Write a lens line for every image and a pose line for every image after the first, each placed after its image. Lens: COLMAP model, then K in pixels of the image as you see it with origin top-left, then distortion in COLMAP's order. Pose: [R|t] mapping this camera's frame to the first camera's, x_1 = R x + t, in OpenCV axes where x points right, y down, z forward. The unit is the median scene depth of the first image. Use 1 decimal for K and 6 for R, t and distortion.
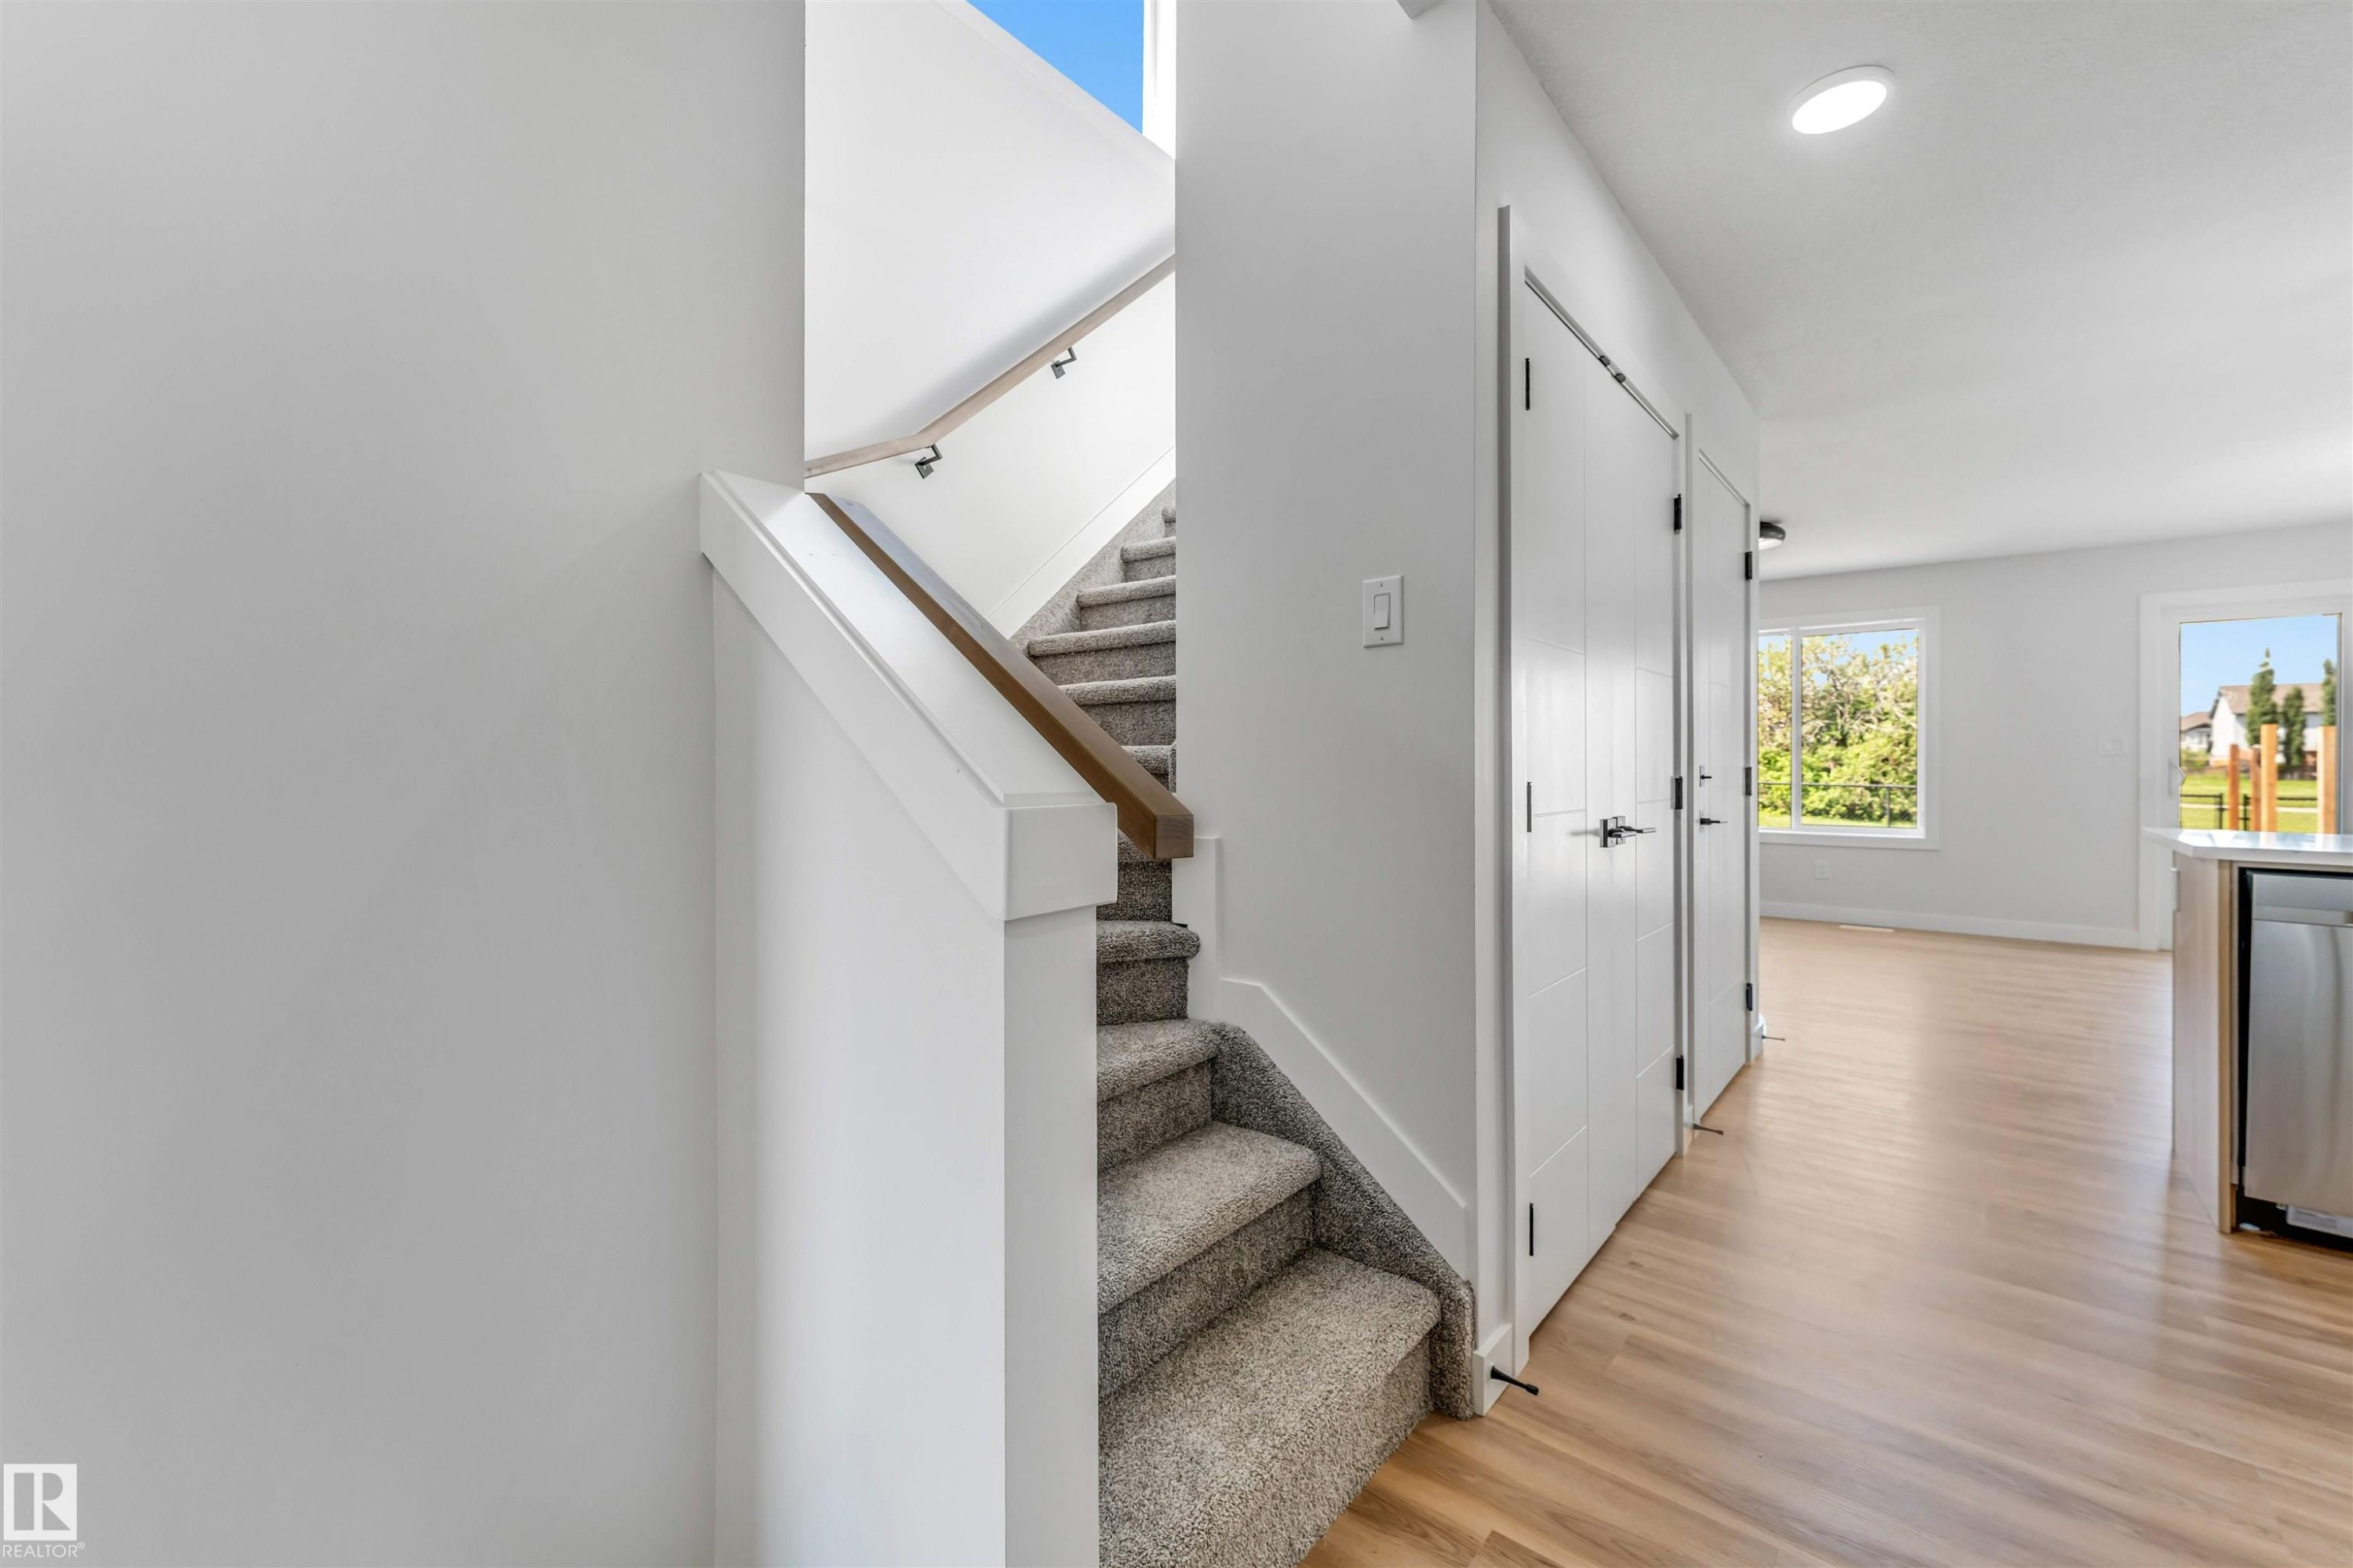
lens RADIAL K [[946.0, 0, 1155.8], [0, 946.0, 763.4], [0, 0, 1]] dist [-0.001869, -0.000182]
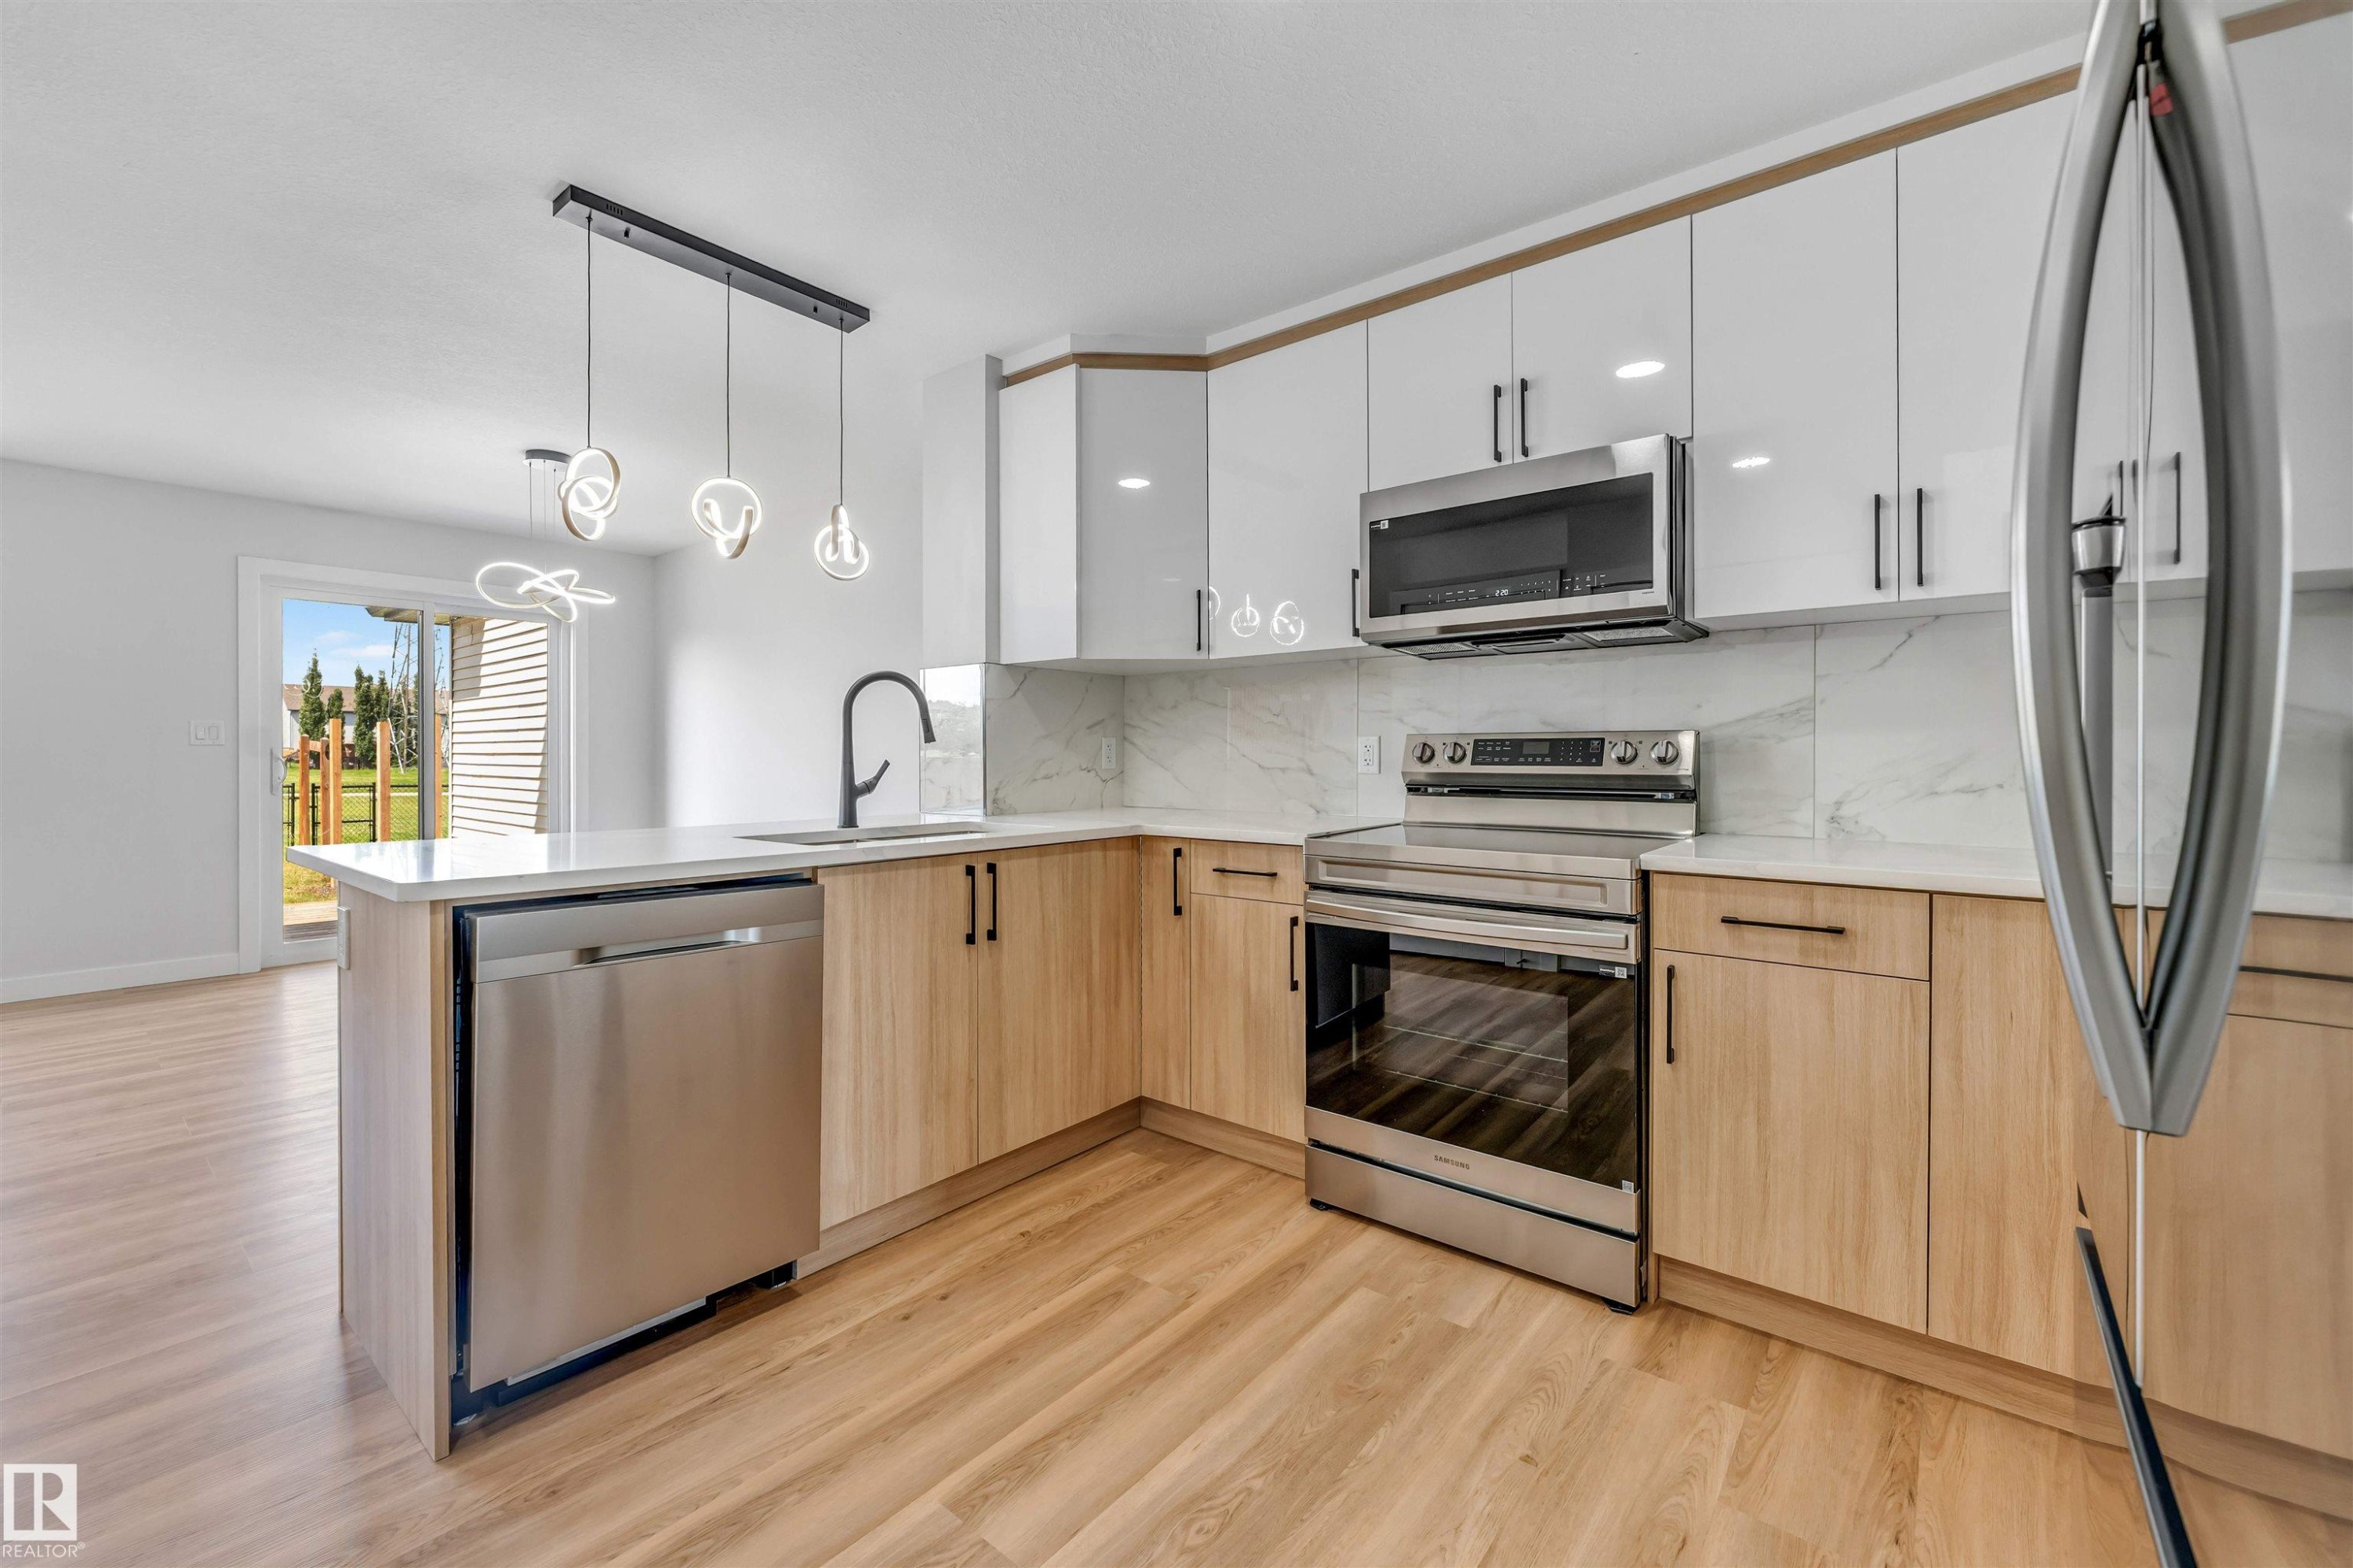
lens RADIAL K [[944.1, 0, 1139.9], [0, 944.1, 753.3], [0, 0, 1]] dist [-0.004003, -0.000288]
pose [[-0.017043, -0.003870, 0.999847, 0.087971], [0.005471, 0.999977, 0.003964, -0.000009], [-0.999840, 0.005538, -0.017022, 0.098195]]
